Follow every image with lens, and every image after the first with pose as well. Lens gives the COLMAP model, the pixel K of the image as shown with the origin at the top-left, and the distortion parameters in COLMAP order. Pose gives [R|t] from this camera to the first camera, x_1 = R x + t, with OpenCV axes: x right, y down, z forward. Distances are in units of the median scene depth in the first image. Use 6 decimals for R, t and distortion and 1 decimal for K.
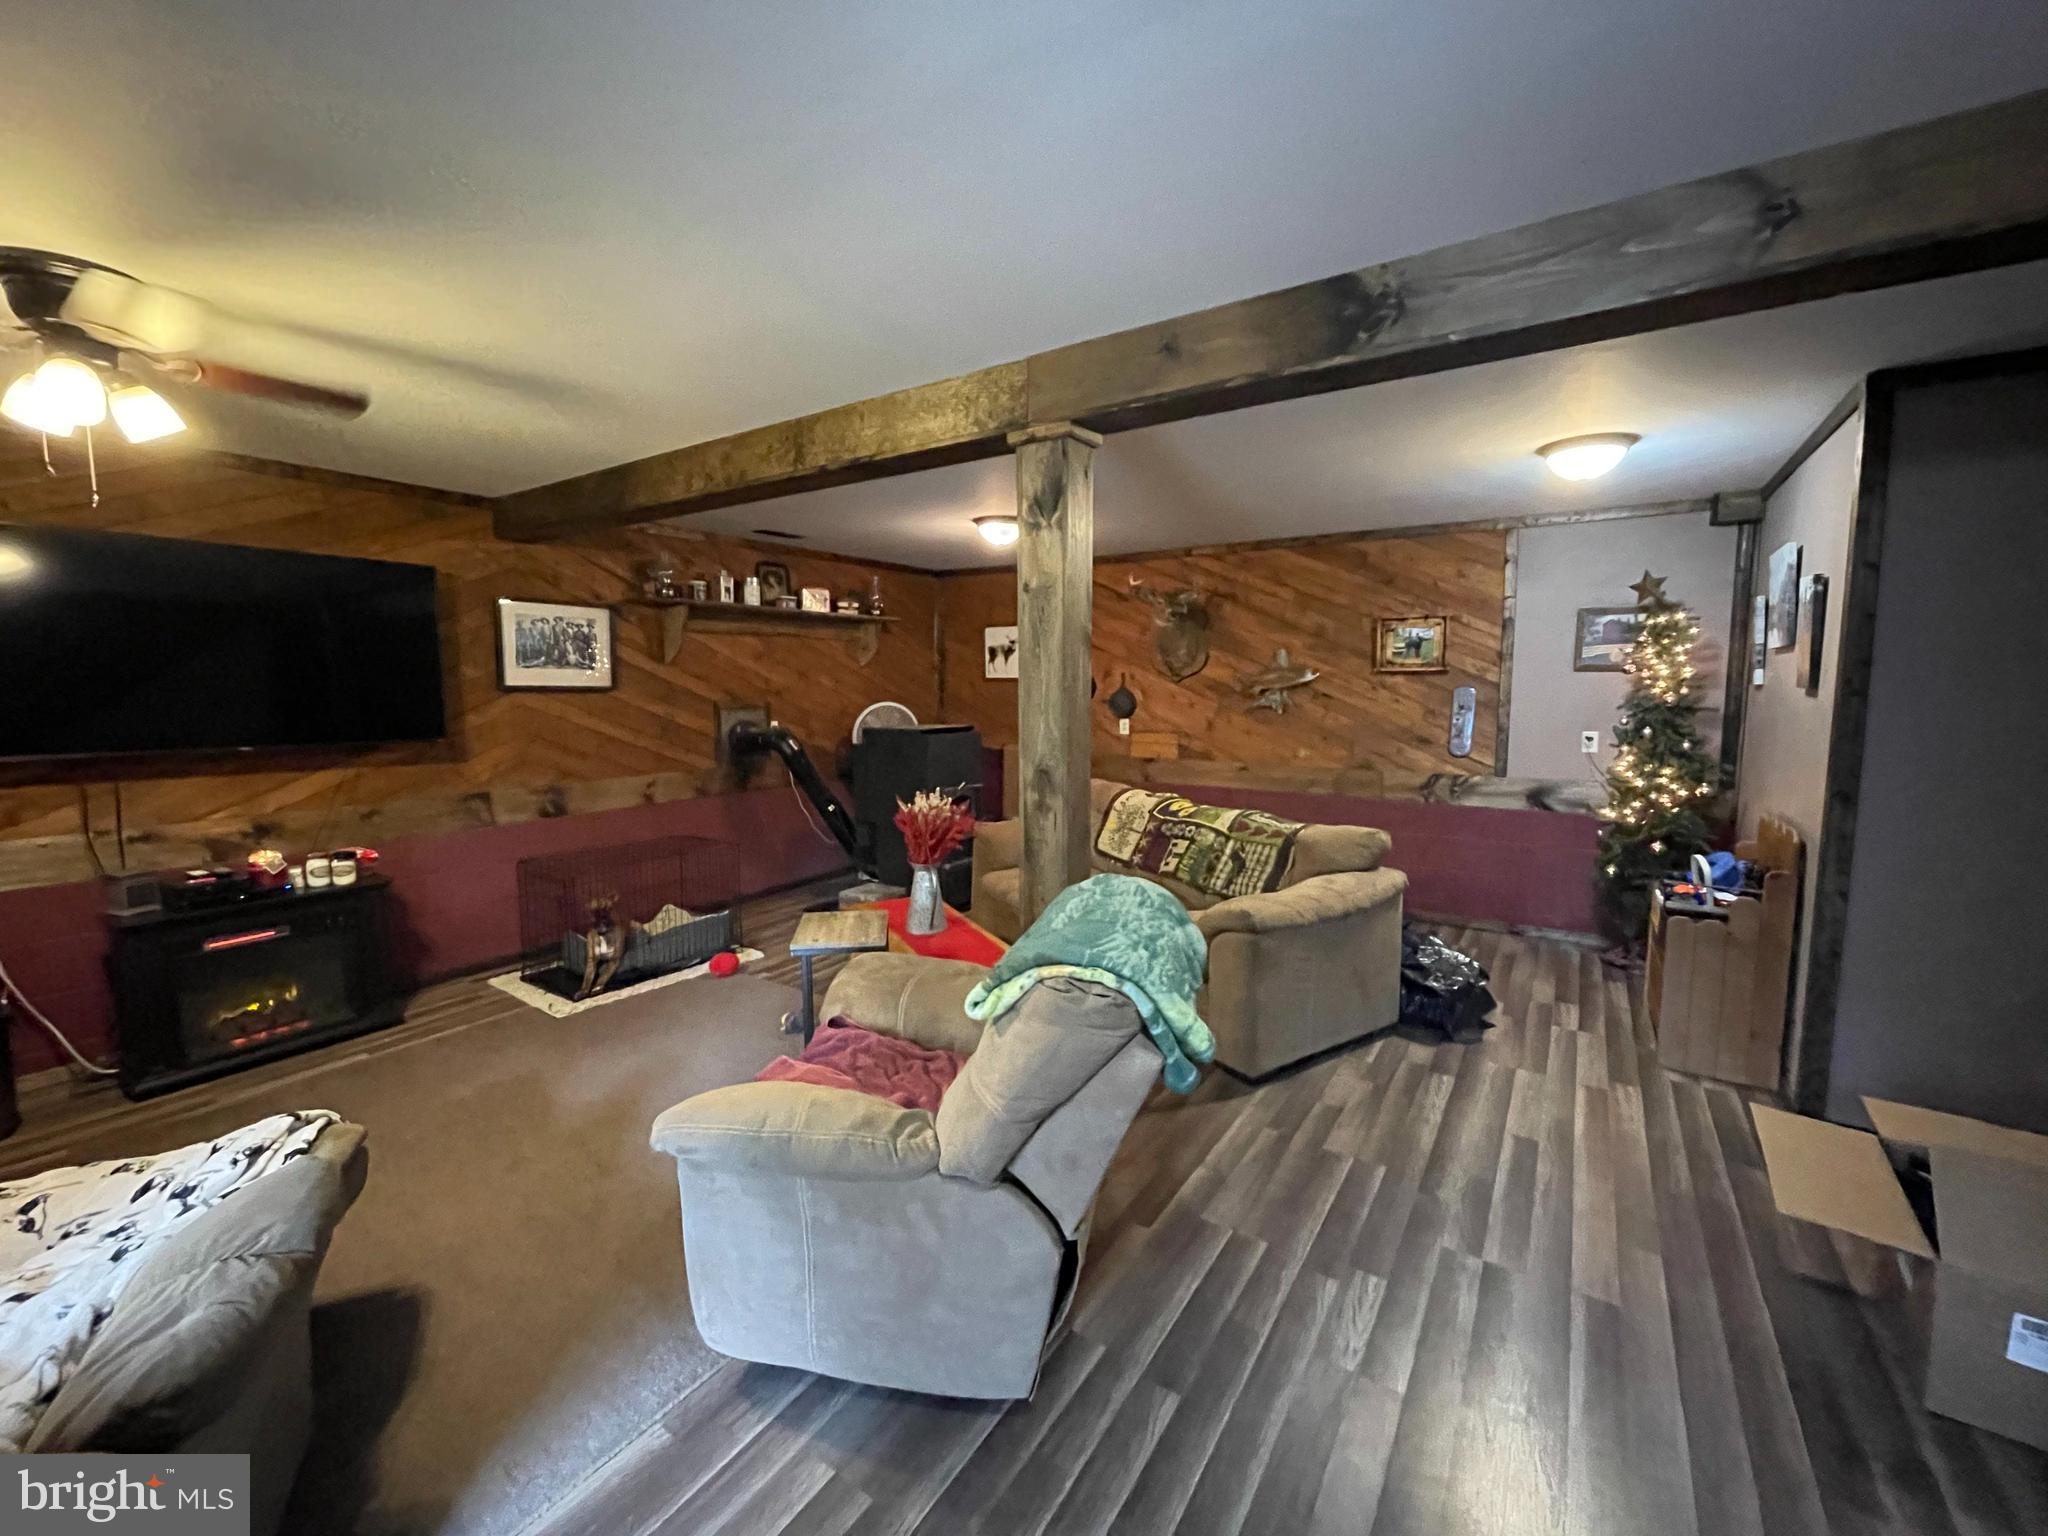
lens RADIAL K [[830.8, 0, 1018.2], [0, 830.8, 767.6], [0, 0, 1]] dist [-0.002274, 0.000431]
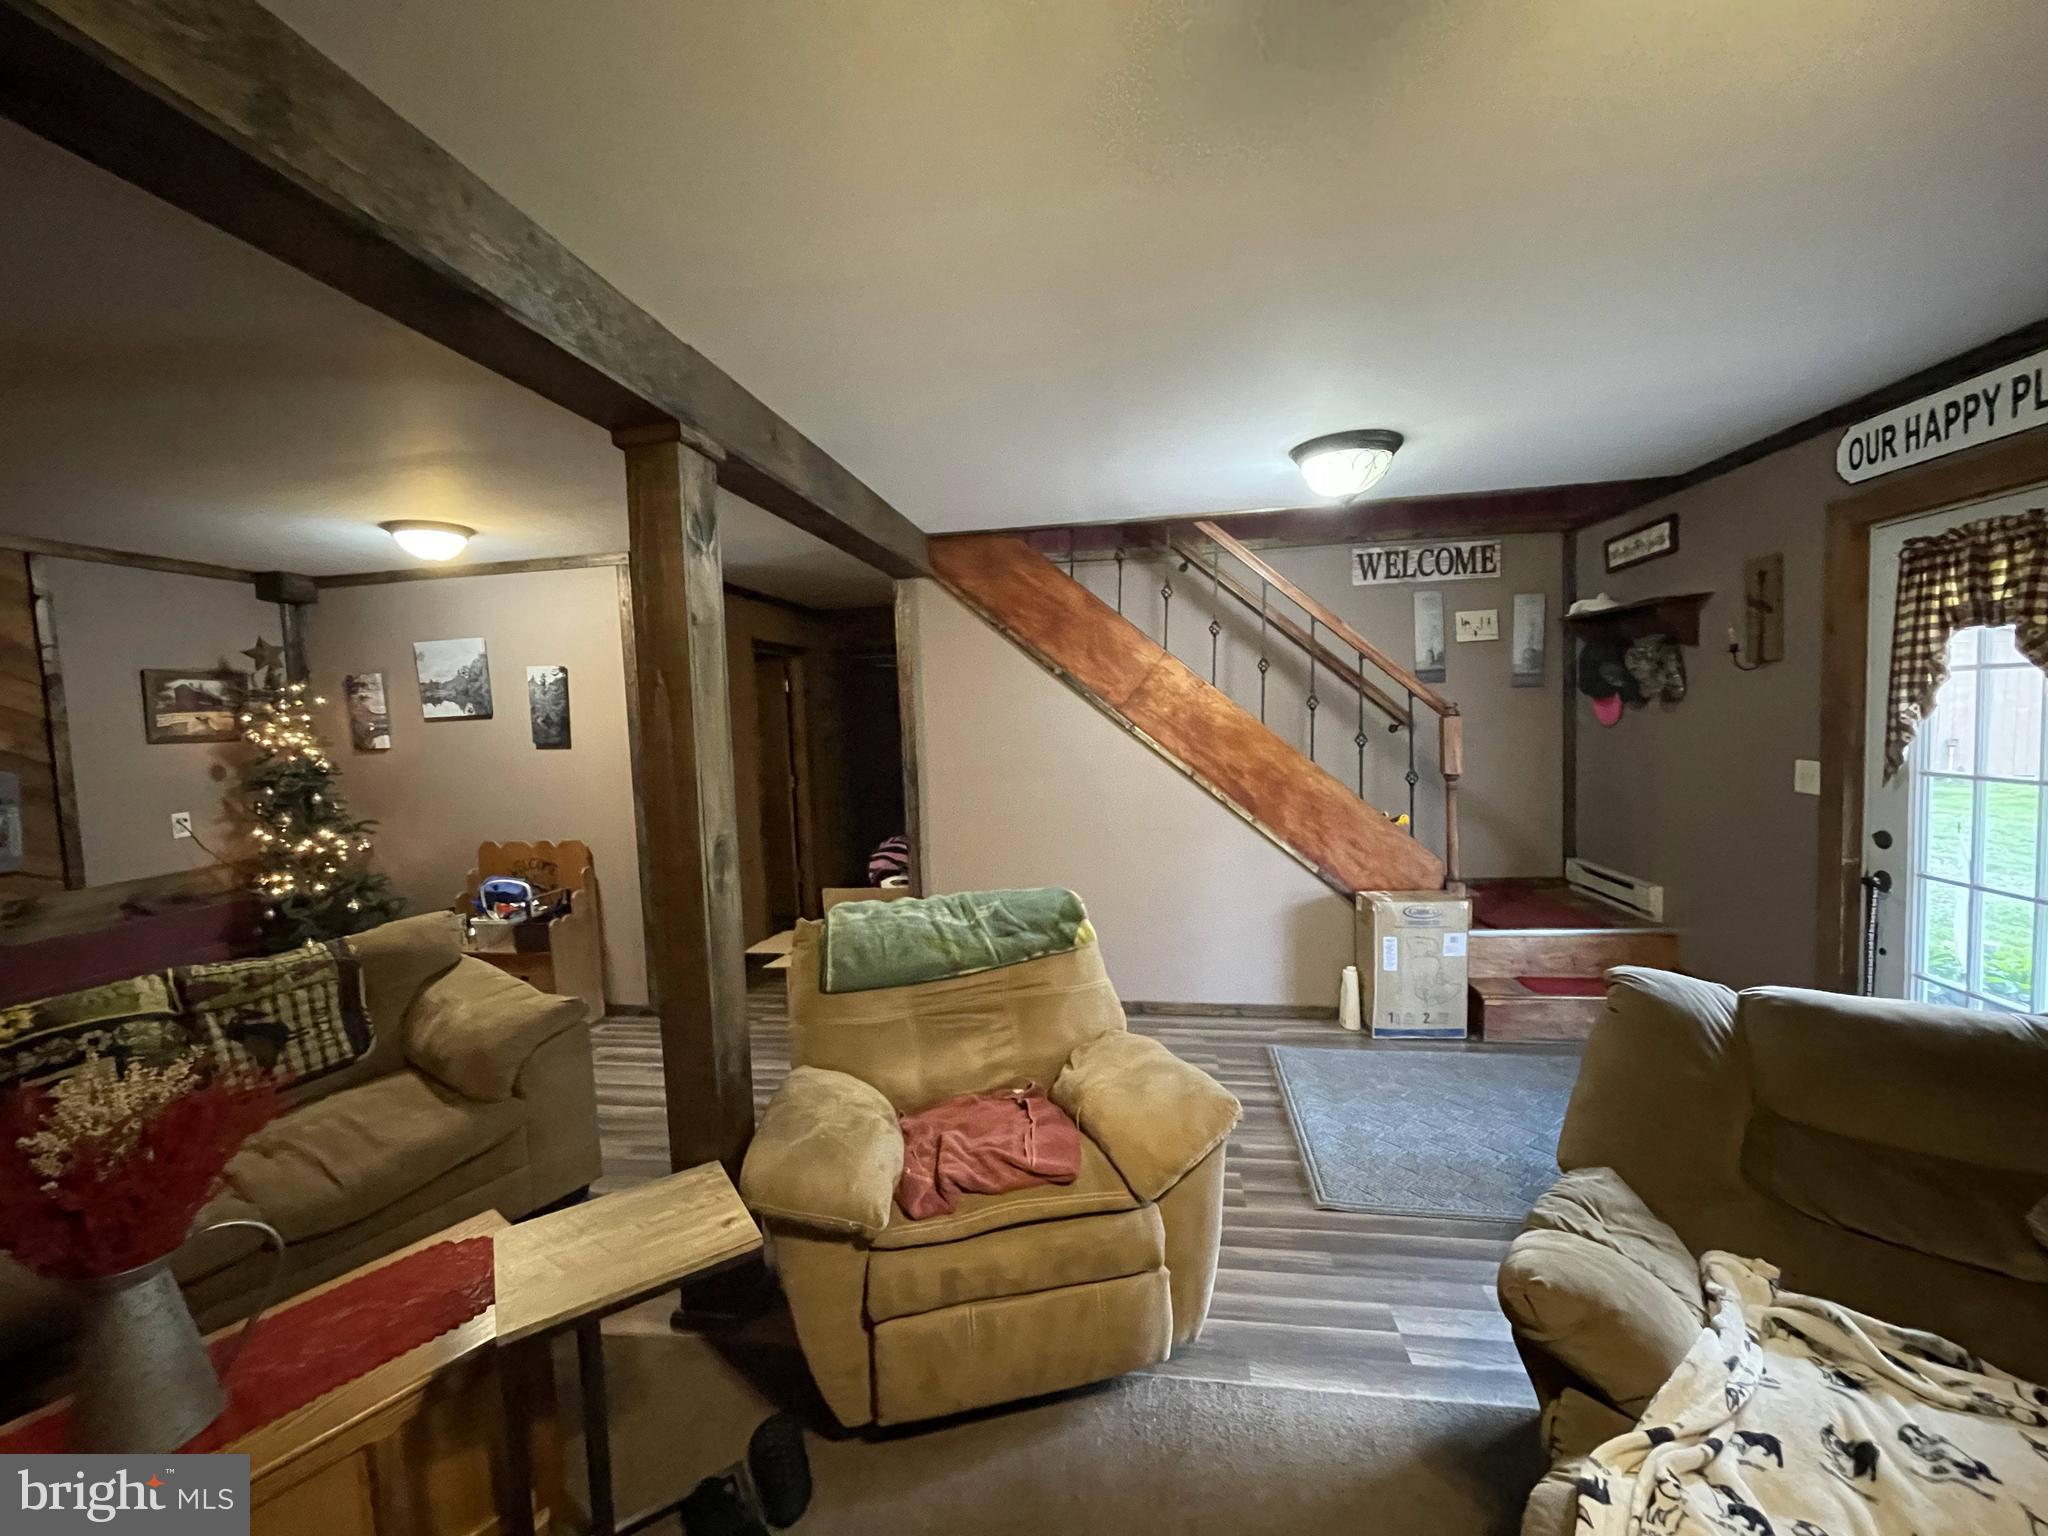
lens RADIAL K [[830.8, 0, 1006.1], [0, 830.8, 769.2], [0, 0, 1]] dist [-0.002274, 0.000431]
pose [[-0.425312, -0.042613, 0.904043, -0.722248], [0.136900, 0.984368, 0.110804, -0.104282], [-0.894633, 0.170889, -0.412830, 0.923887]]
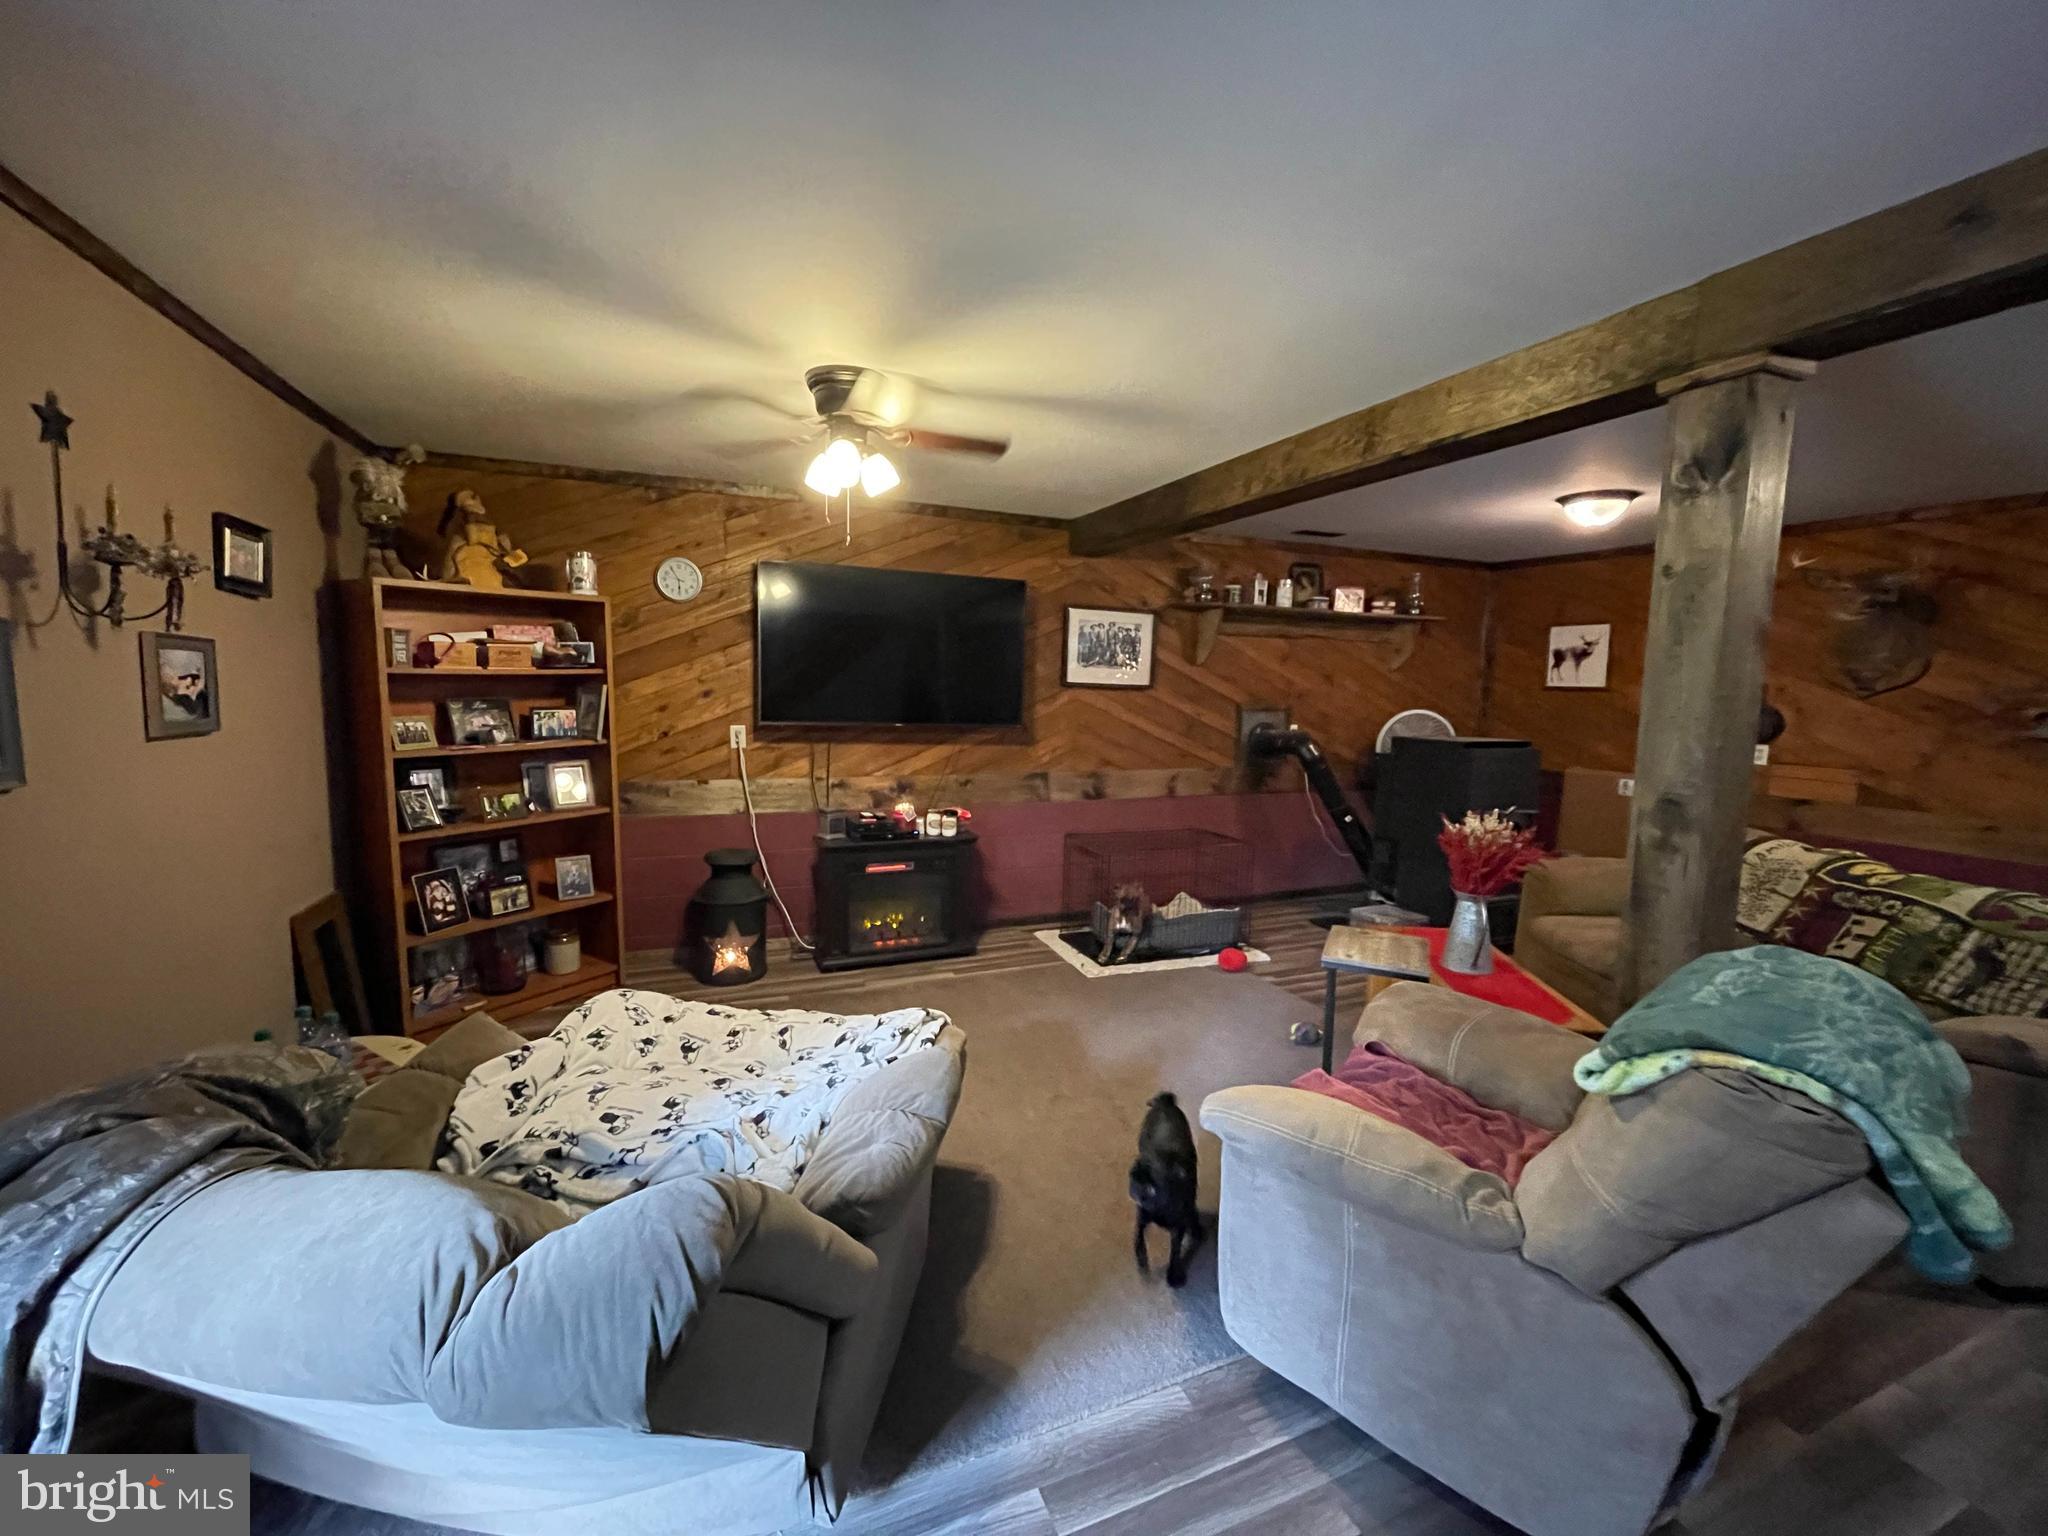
lens RADIAL K [[830.8, 0, 1018.9], [0, 830.8, 768.0], [0, 0, 1]] dist [-0.002274, 0.000431]
pose [[0.836985, 0.077899, -0.541653, -0.055849], [-0.080986, 0.996549, 0.018178, 0.007363], [0.541200, 0.028652, 0.840406, -0.004566]]
